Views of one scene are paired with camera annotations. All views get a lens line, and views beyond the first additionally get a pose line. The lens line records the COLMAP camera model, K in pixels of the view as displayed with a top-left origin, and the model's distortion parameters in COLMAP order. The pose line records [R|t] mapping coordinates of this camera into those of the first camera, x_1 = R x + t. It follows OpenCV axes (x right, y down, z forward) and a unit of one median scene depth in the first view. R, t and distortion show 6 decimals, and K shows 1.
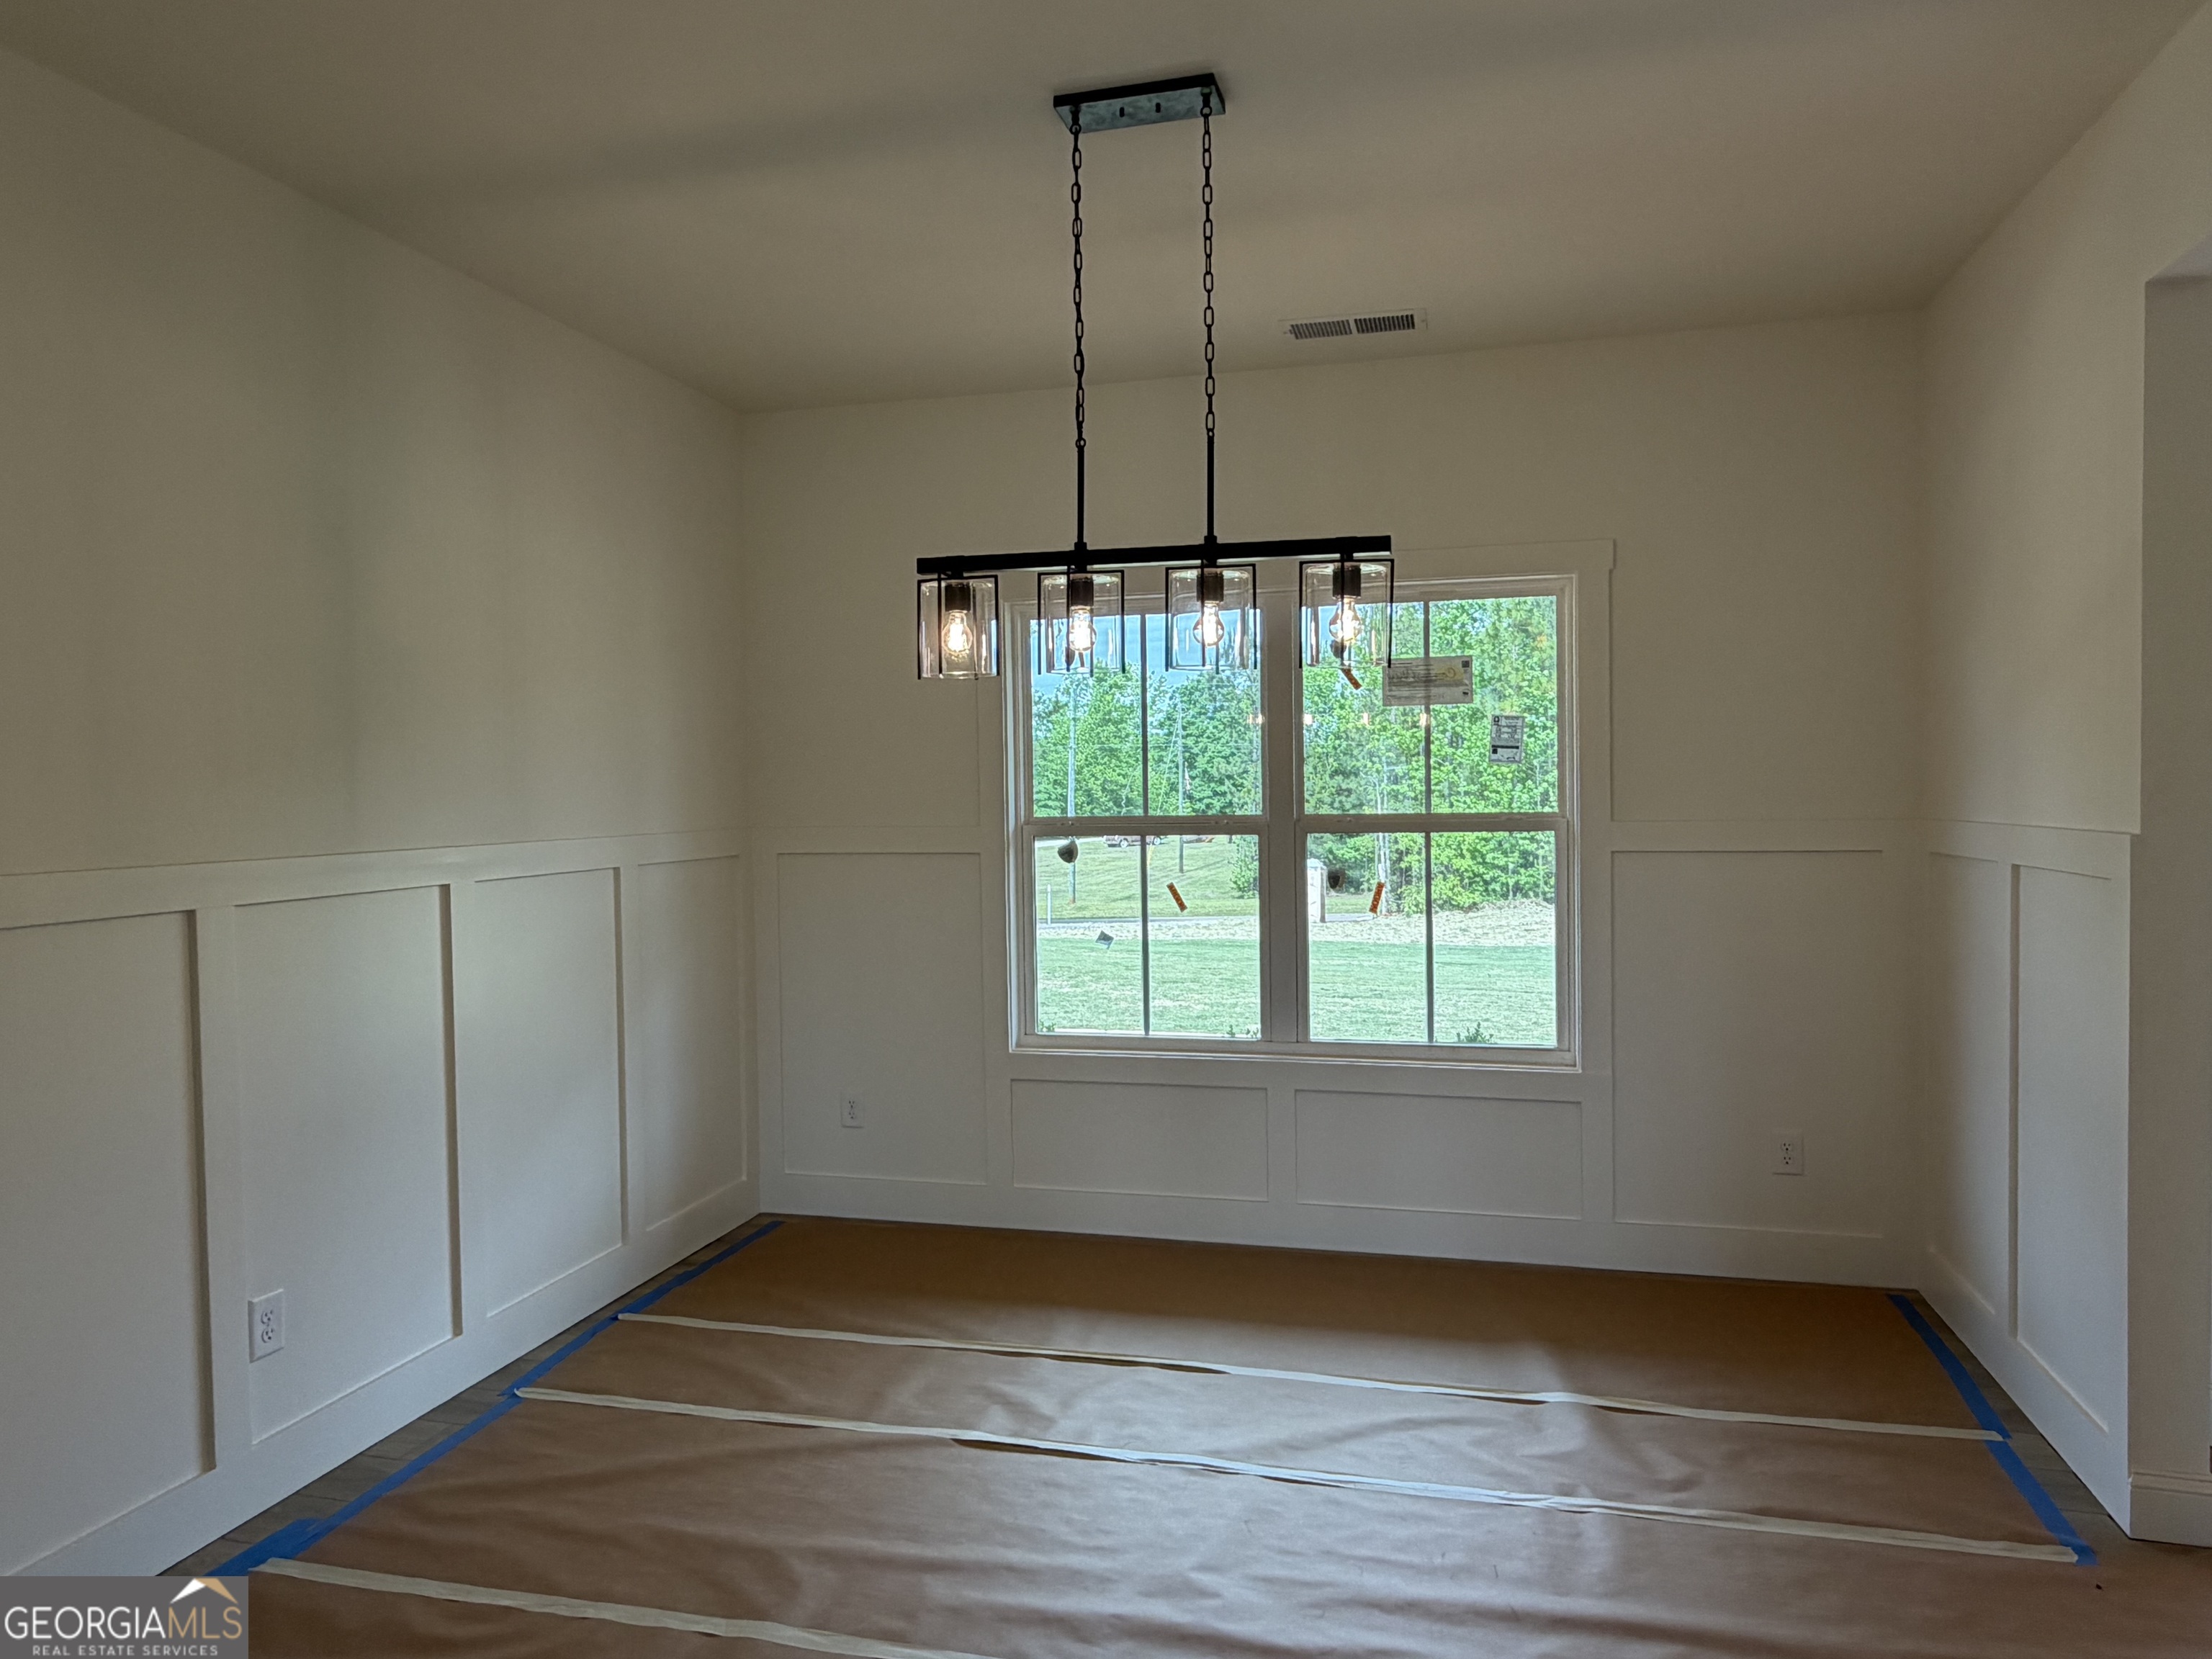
lens RADIAL K [[1426.6, 0, 1103.5], [0, 1426.6, 827.8], [0, 0, 1]] dist [-0.000400, 0.002689]
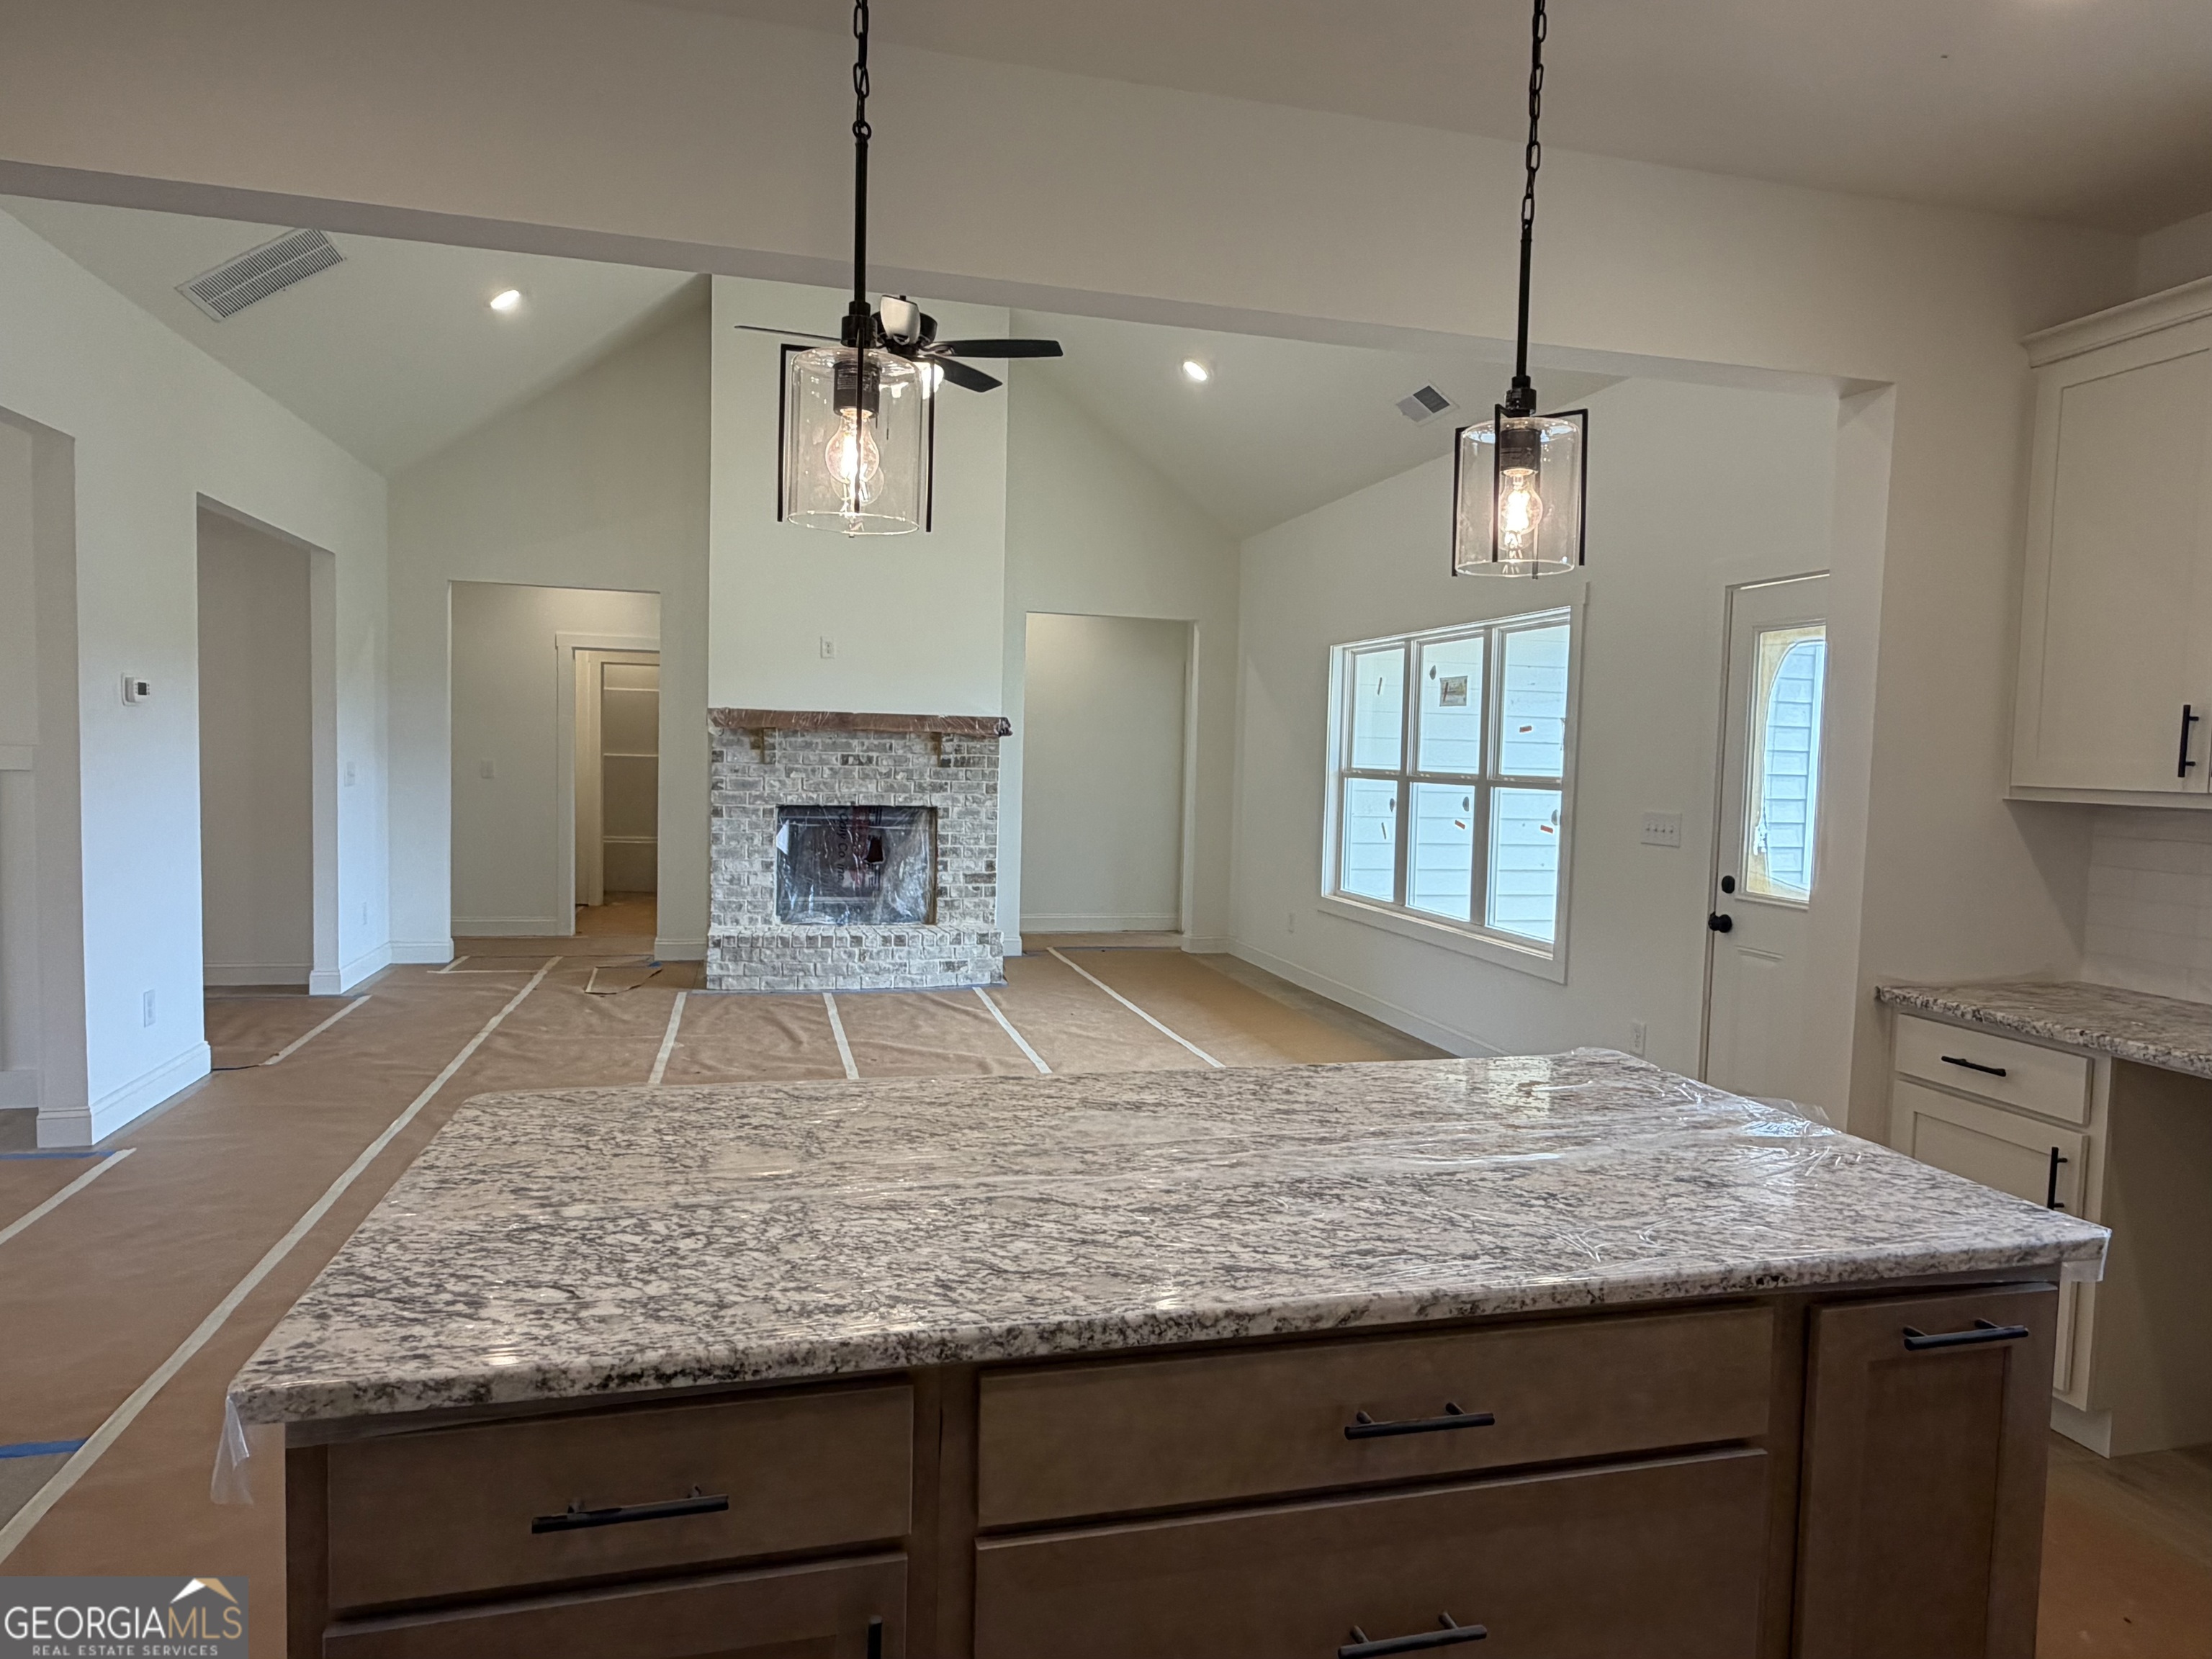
lens RADIAL K [[1347.6, 0, 1108.2], [0, 1347.6, 823.7], [0, 0, 1]] dist [-0.007561, -0.001539]
pose [[0.475891, 0.071591, -0.876585, 1.382458], [-0.059339, 0.997024, 0.049212, -0.003802], [0.877500, 0.028596, 0.478723, -0.067829]]
